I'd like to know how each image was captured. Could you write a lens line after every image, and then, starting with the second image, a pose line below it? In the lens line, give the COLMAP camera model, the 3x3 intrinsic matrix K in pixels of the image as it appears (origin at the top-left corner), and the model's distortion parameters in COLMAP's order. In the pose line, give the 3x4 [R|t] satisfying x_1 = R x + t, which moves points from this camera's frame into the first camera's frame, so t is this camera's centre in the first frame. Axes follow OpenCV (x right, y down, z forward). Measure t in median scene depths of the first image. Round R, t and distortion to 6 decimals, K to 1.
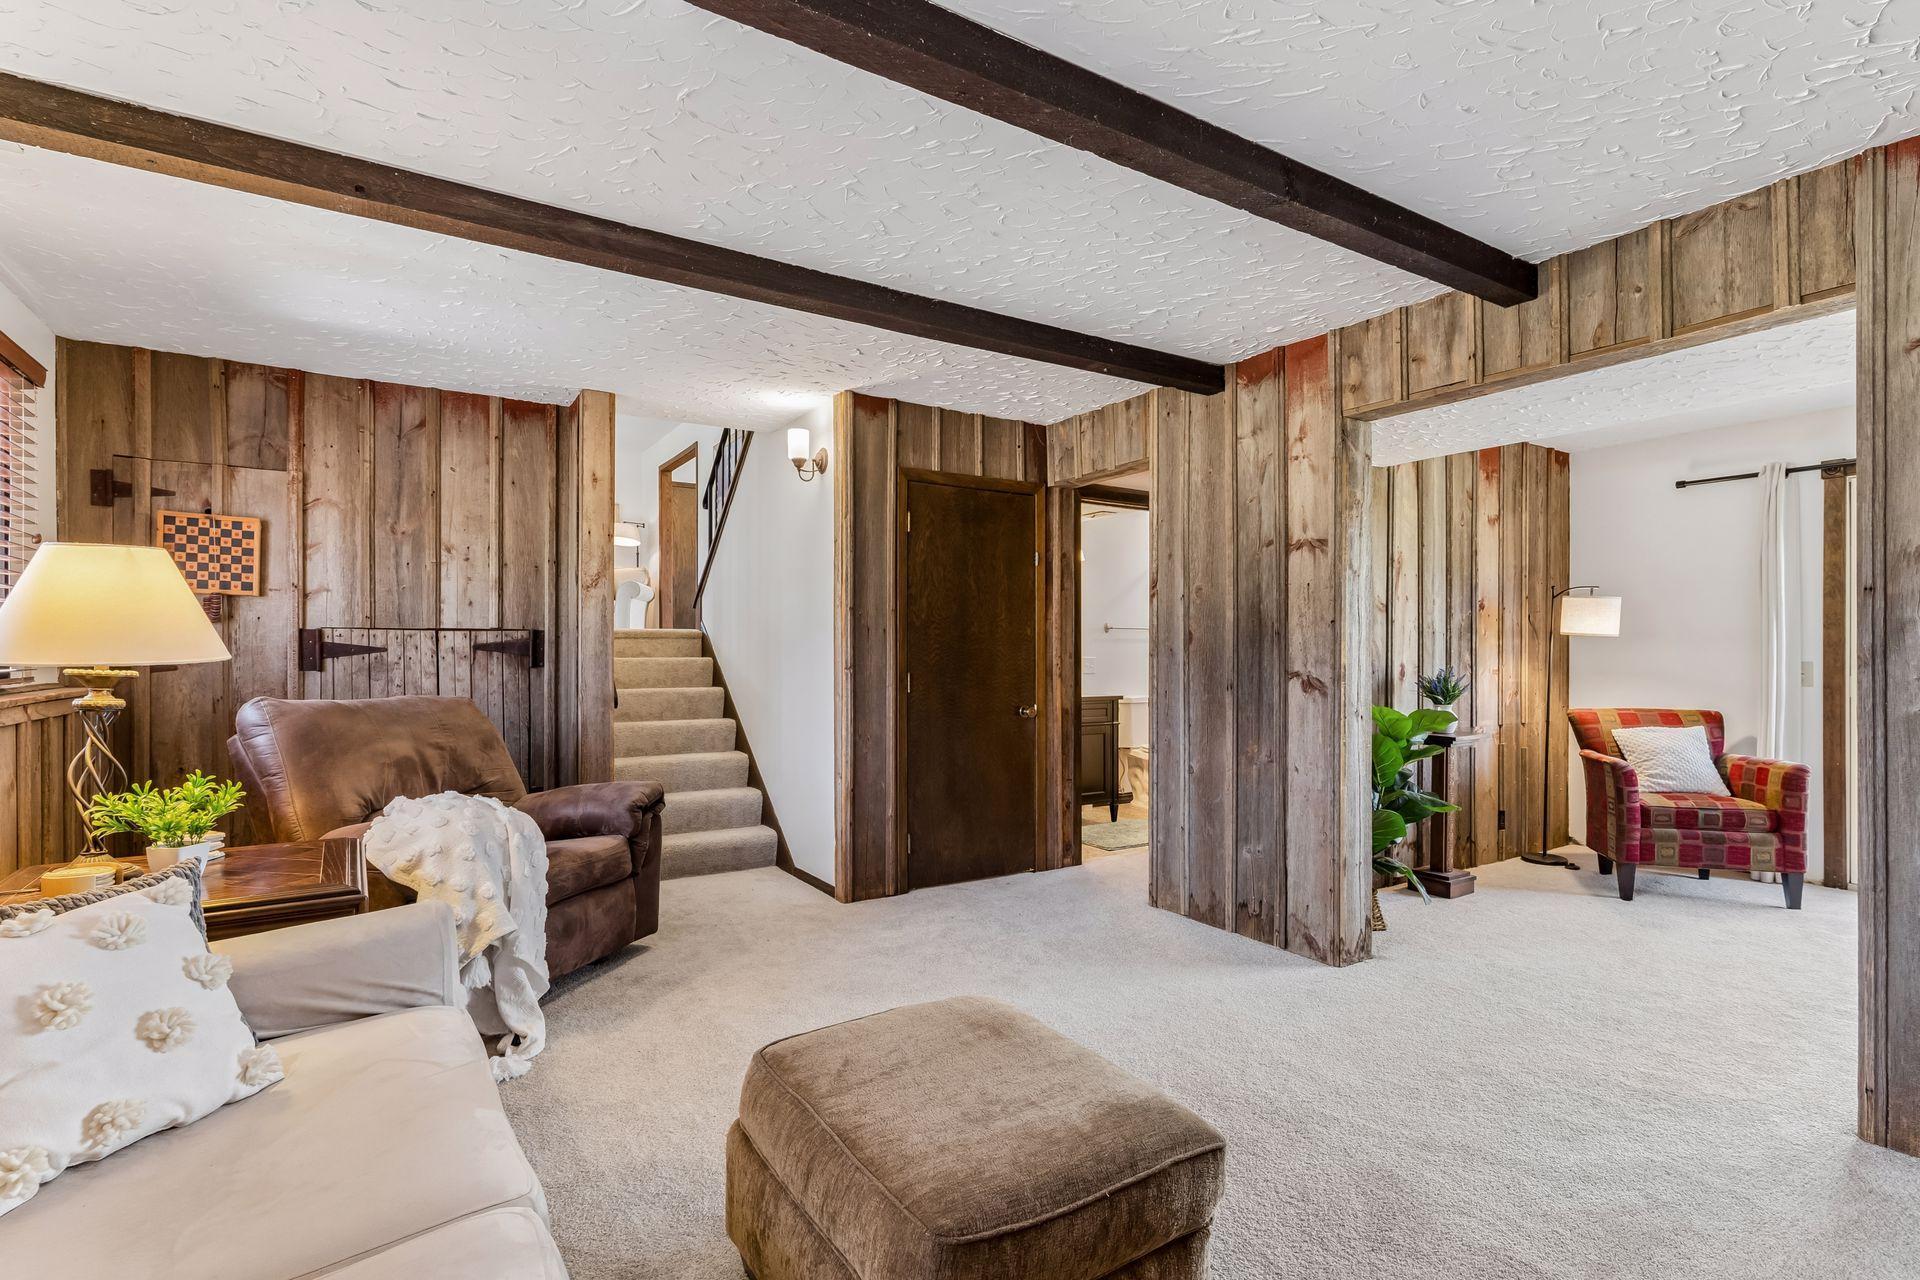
lens RADIAL K [[931.8, 0, 957.6], [0, 931.8, 653.1], [0, 0, 1]] dist [0.003610, -0.000530]
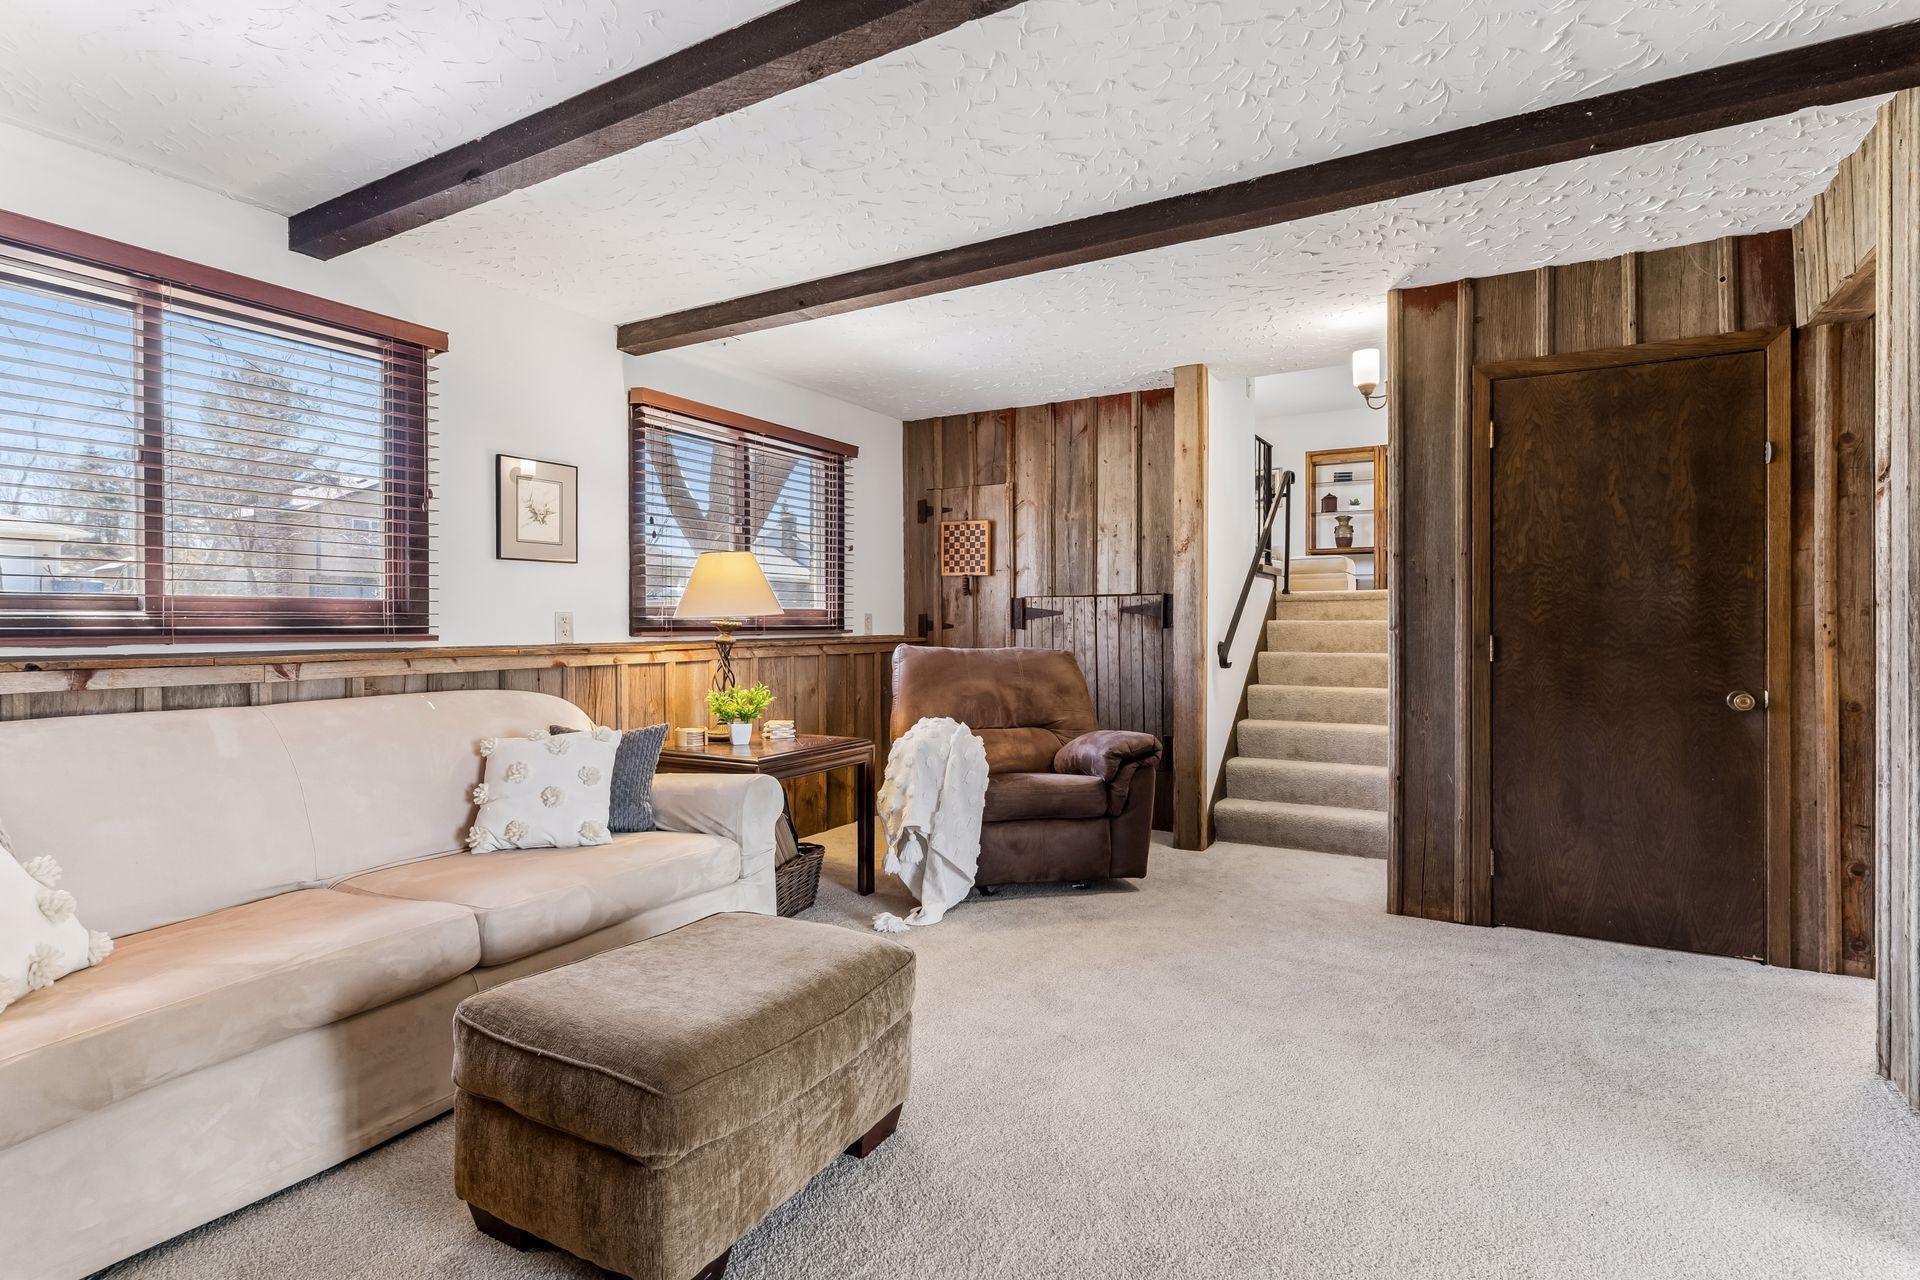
lens RADIAL K [[931.8, 0, 948.1], [0, 931.8, 626.0], [0, 0, 1]] dist [0.003610, -0.000530]
pose [[0.466449, -0.000373, -0.884548, 0.419612], [0.001673, 0.999998, 0.000460, 0.012724], [0.884546, -0.001695, 0.466449, 0.265281]]
